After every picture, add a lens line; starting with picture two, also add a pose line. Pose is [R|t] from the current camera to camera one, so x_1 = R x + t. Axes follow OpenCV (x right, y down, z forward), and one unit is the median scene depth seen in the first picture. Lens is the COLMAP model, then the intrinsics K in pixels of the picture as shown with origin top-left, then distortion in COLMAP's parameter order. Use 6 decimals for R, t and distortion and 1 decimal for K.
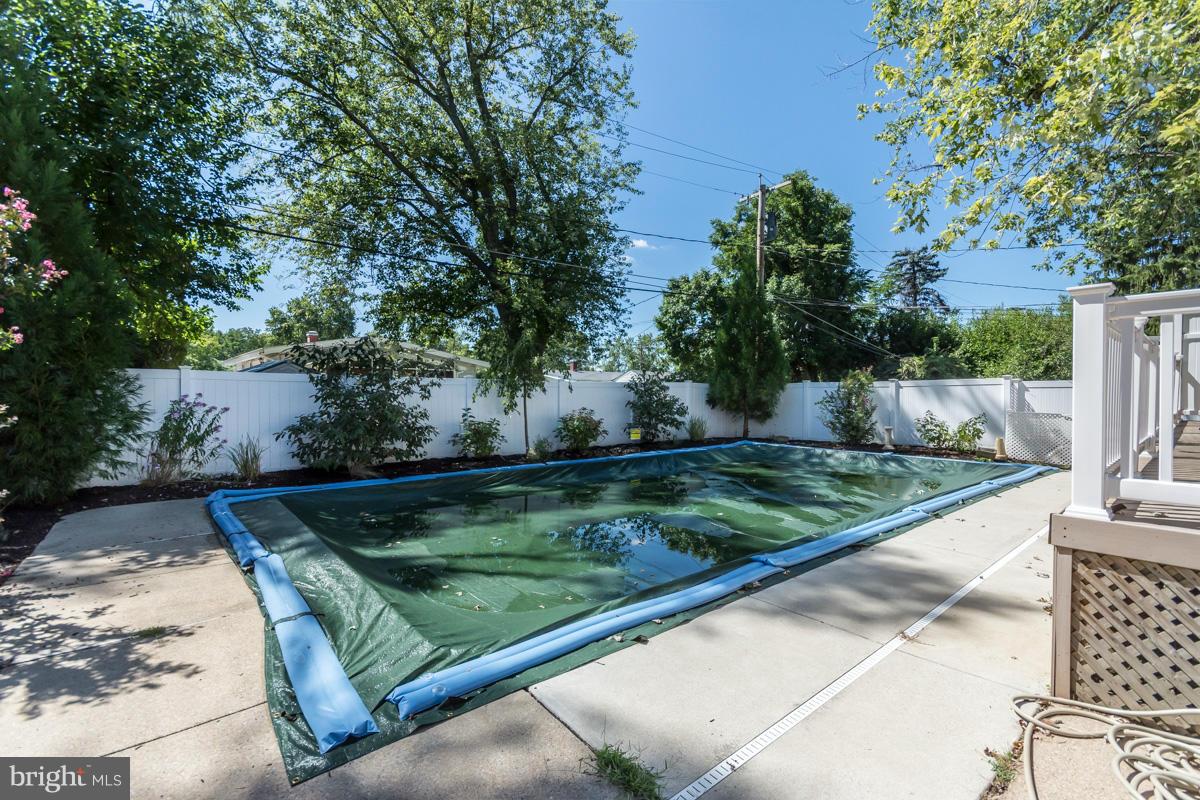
lens RADIAL K [[533.8, 0, 597.3], [0, 533.8, 406.4], [0, 0, 1]] dist [0.001640, 0.000340]
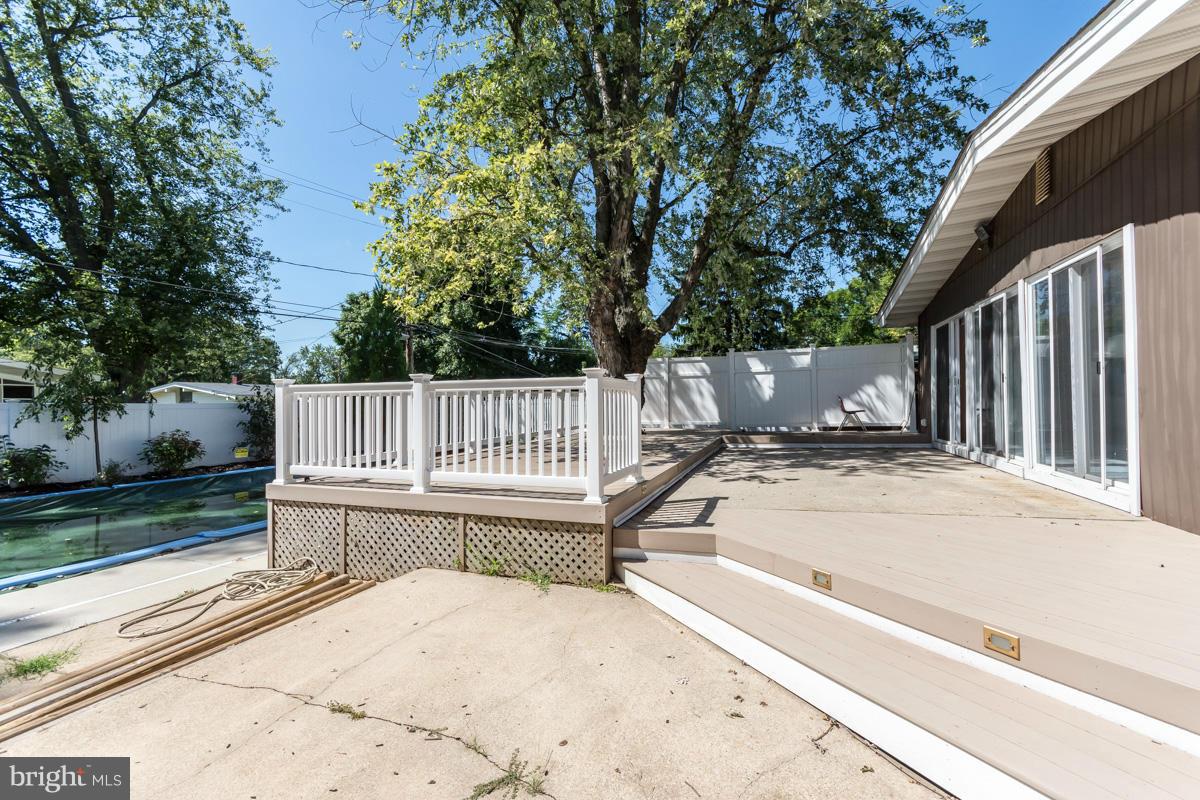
lens RADIAL K [[544.6, 0, 596.9], [0, 544.6, 410.0], [0, 0, 1]] dist [0.000080, 0.000159]
pose [[0.880362, -0.008753, 0.474222, 0.120145], [0.017724, 0.999738, -0.014450, -0.004017], [-0.473971, 0.021126, 0.880287, -0.185889]]
